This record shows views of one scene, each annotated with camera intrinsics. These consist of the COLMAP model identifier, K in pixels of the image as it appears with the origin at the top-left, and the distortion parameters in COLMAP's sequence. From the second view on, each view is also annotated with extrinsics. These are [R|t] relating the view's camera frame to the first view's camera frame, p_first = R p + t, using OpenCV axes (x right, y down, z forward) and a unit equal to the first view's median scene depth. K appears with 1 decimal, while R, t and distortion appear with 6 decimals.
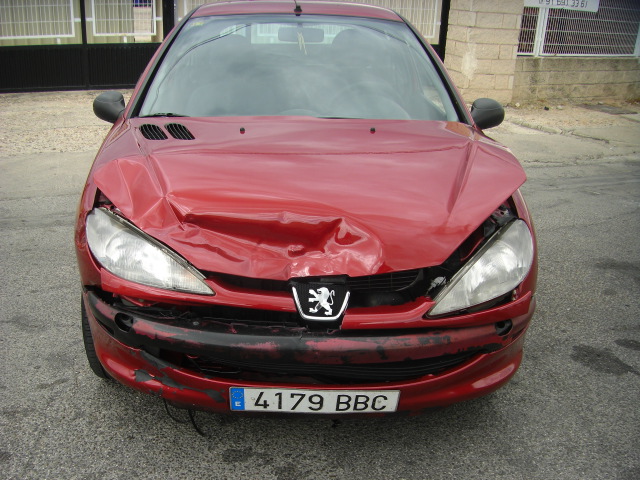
lens RADIAL K [[717.2, 0, 290.5], [0, 717.2, 328.1], [0, 0, 1]] dist [-0.150476, 0.030896]
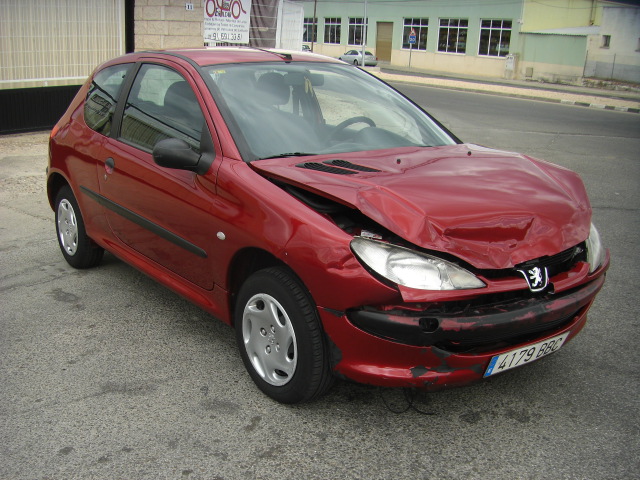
lens RADIAL K [[710.4, 0, 299.7], [0, 710.4, 321.9], [0, 0, 1]] dist [-0.117920, 0.031722]
pose [[0.809935, -0.210478, 0.547452, -1.019151], [0.237914, 0.971052, 0.021355, -0.085855], [-0.536099, 0.112950, 0.836565, 0.124913]]
